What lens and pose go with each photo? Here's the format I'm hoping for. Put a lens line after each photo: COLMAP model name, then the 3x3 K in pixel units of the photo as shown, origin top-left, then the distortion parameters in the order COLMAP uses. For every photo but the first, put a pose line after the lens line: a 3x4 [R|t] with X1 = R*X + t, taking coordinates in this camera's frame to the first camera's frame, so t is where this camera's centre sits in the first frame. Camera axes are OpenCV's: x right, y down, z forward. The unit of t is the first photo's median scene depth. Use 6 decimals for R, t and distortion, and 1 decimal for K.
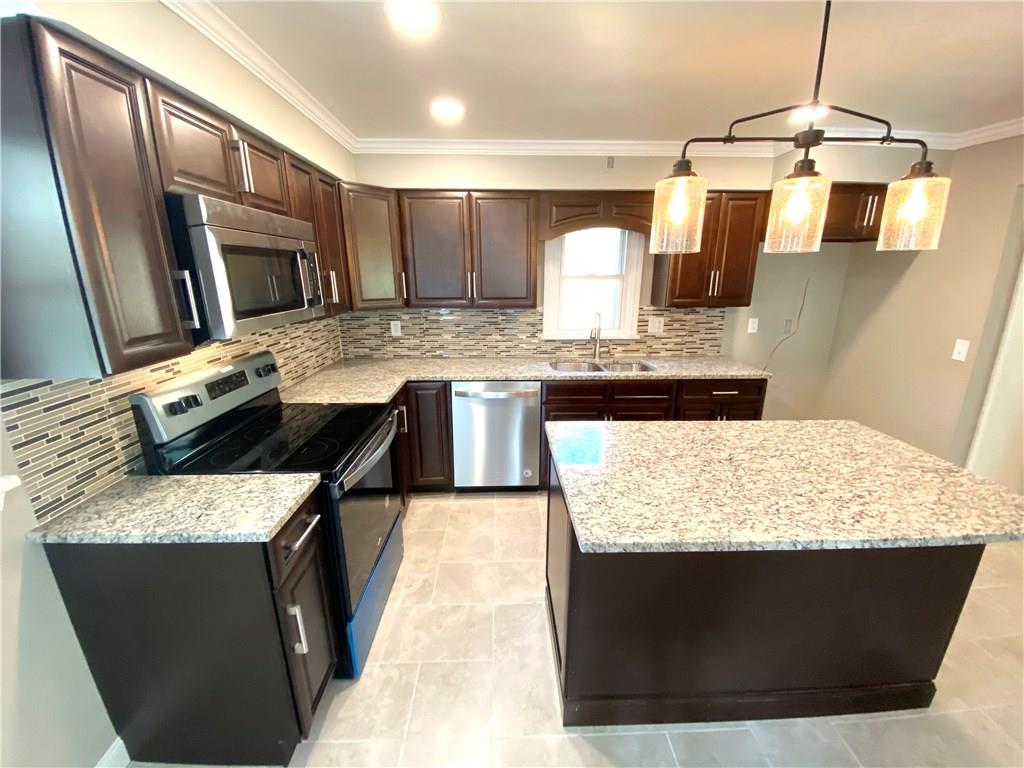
lens RADIAL K [[408.5, 0, 513.9], [0, 408.5, 387.2], [0, 0, 1]] dist [-0.018132, -0.002326]
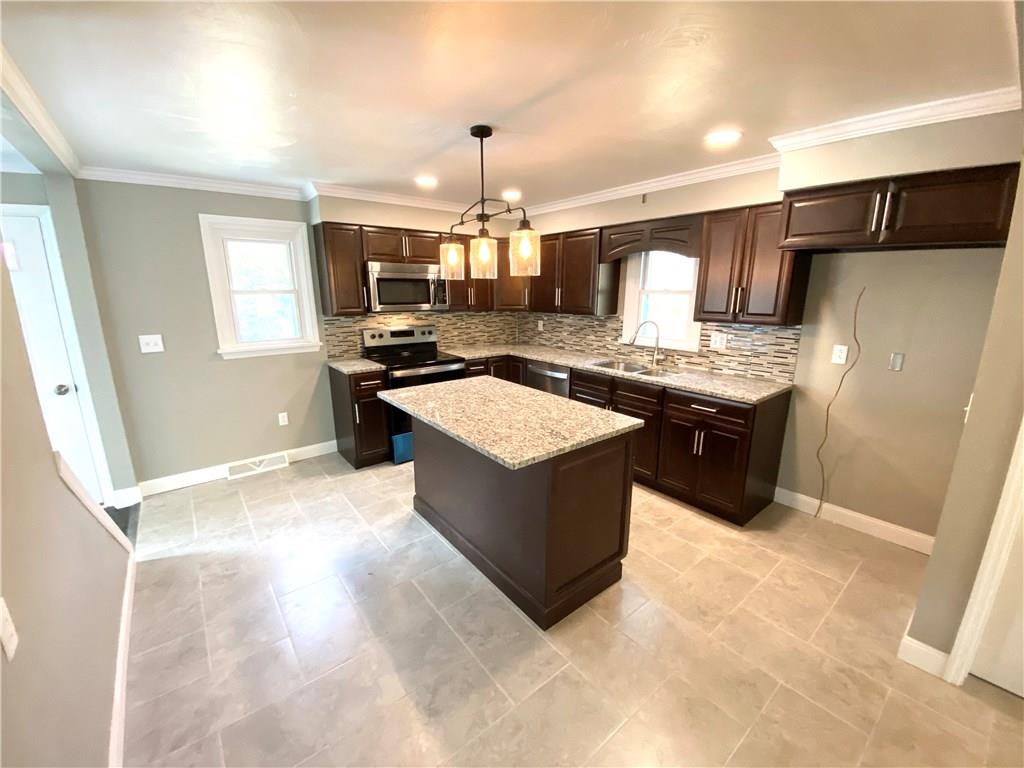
lens RADIAL K [[408.5, 0, 513.0], [0, 408.5, 387.9], [0, 0, 1]] dist [-0.018132, -0.002326]
pose [[0.606639, 0.189002, -0.772183, 0.845472], [-0.214023, 0.974293, 0.070332, -0.003425], [0.765626, 0.122599, 0.631496, 0.003347]]
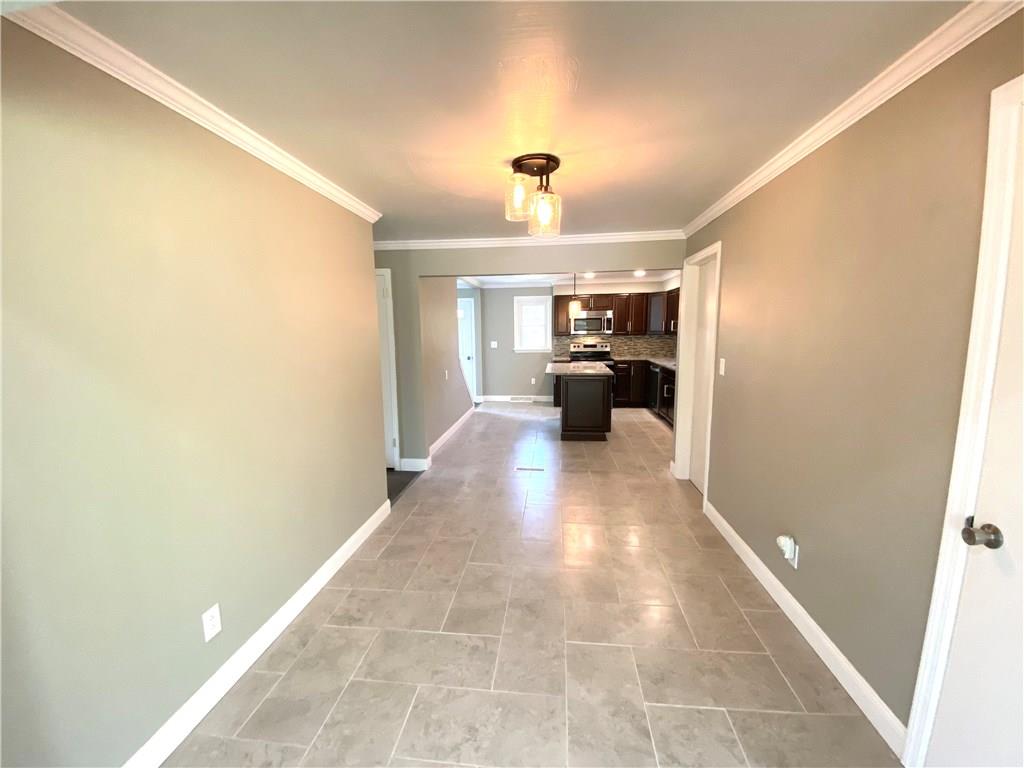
lens RADIAL K [[408.5, 0, 502.4], [0, 408.5, 381.6], [0, 0, 1]] dist [-0.018132, -0.002326]
pose [[-0.177442, 0.132012, -0.975237, 2.142480], [-0.244021, 0.954114, 0.173551, -0.097485], [0.953398, 0.268774, -0.137086, 0.405657]]
